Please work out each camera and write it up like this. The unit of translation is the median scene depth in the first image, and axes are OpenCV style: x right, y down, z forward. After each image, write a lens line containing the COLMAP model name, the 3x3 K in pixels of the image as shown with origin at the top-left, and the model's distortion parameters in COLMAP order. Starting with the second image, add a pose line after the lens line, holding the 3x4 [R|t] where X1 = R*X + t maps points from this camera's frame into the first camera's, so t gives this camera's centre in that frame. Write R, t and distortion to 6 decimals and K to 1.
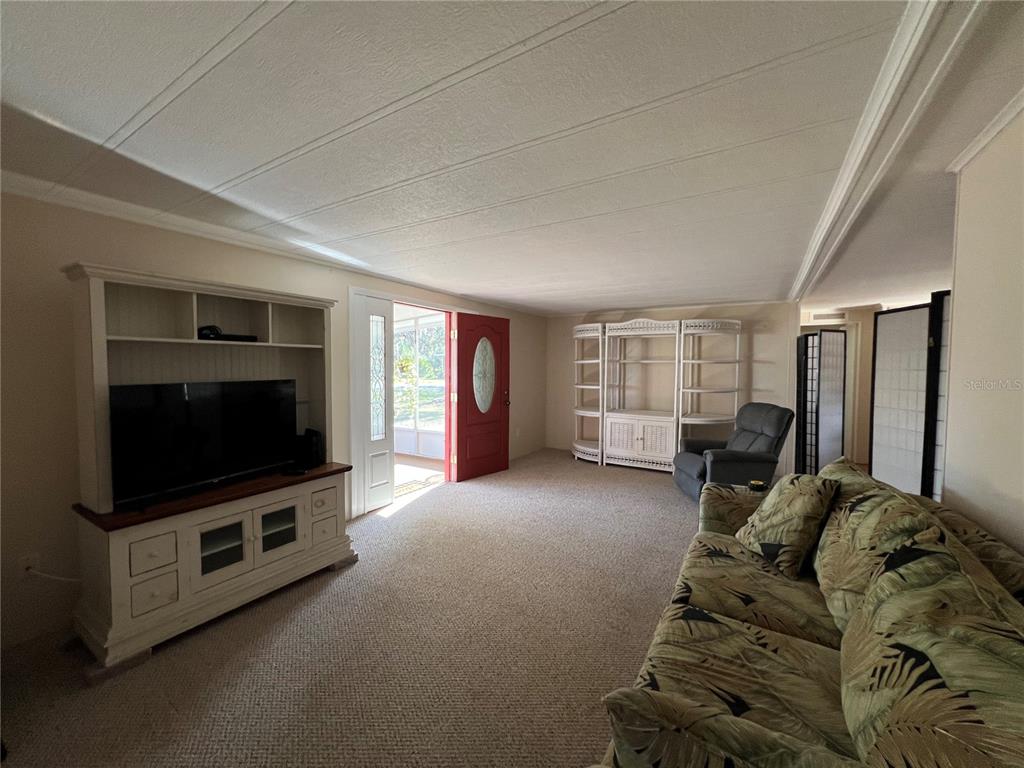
lens RADIAL K [[411.0, 0, 512.0], [0, 411.0, 384.0], [0, 0, 1]] dist [-0.000169, -0.000026]
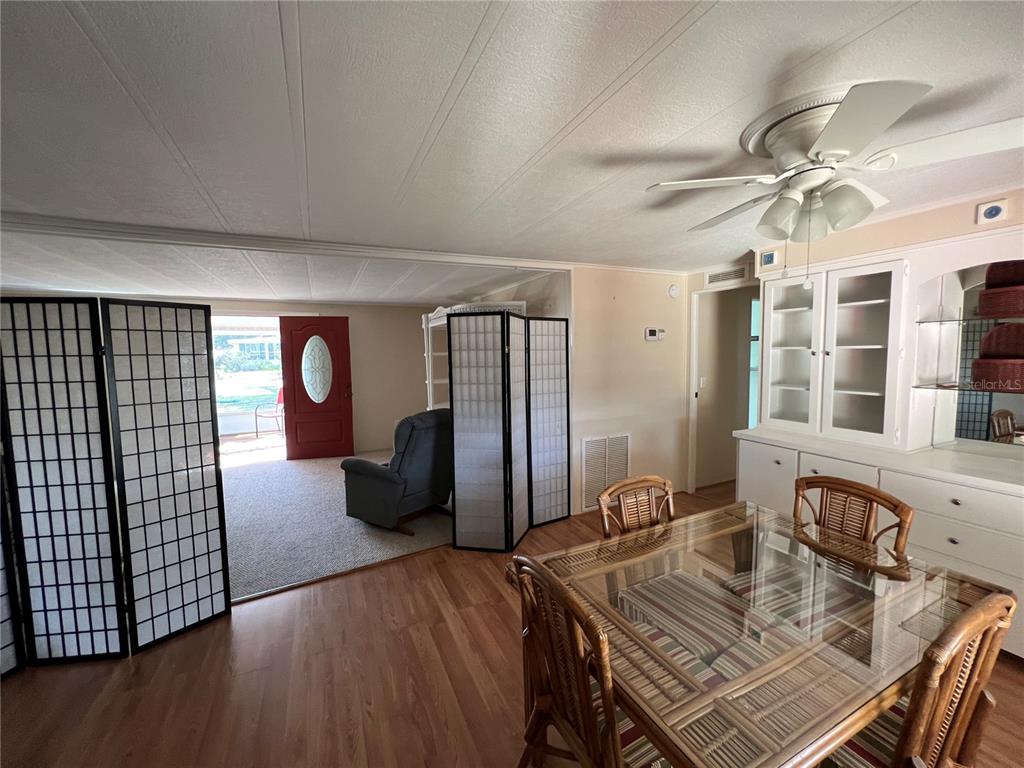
lens RADIAL K [[411.6, 0, 512.0], [0, 411.6, 384.0], [0, 0, 1]] dist [-0.000057, 0.000802]
pose [[0.840776, 0.024877, -0.540811, 0.951121], [-0.006288, 0.999325, 0.036192, -0.024791], [0.541346, -0.027029, 0.840365, 0.335563]]
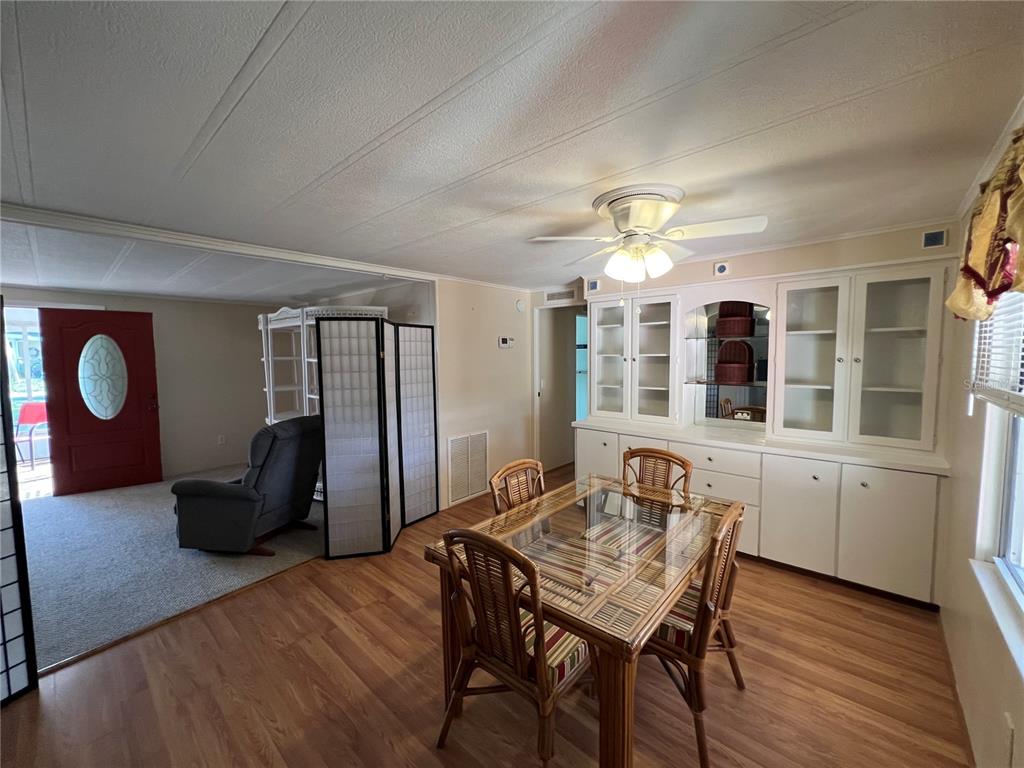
lens RADIAL K [[411.6, 0, 512.0], [0, 411.6, 384.0], [0, 0, 1]] dist [-0.000057, 0.000802]
pose [[0.986017, -0.000553, -0.166642, 0.916539], [0.004561, 0.999710, 0.023666, -0.023147], [0.166581, -0.024095, 0.985733, 0.266038]]
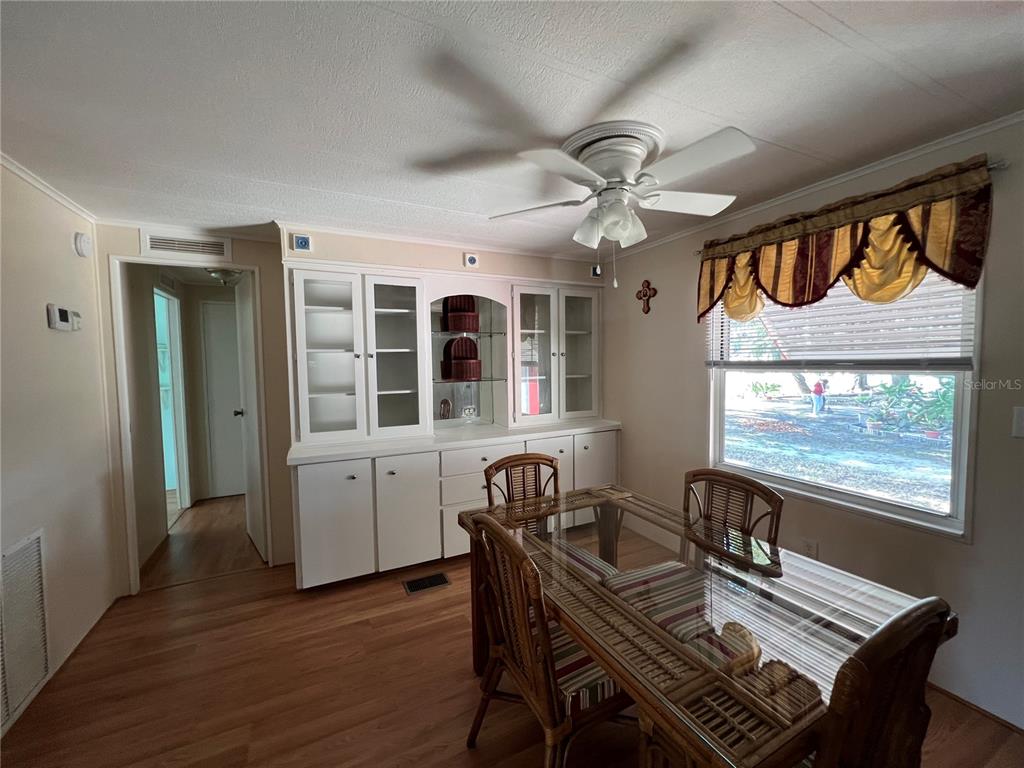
lens RADIAL K [[411.6, 0, 512.0], [0, 411.6, 384.0], [0, 0, 1]] dist [-0.000057, 0.000802]
pose [[0.523502, -0.060534, 0.849871, 0.651473], [0.057050, 0.997725, 0.035924, -0.020284], [-0.850112, 0.029679, 0.525764, 0.560437]]
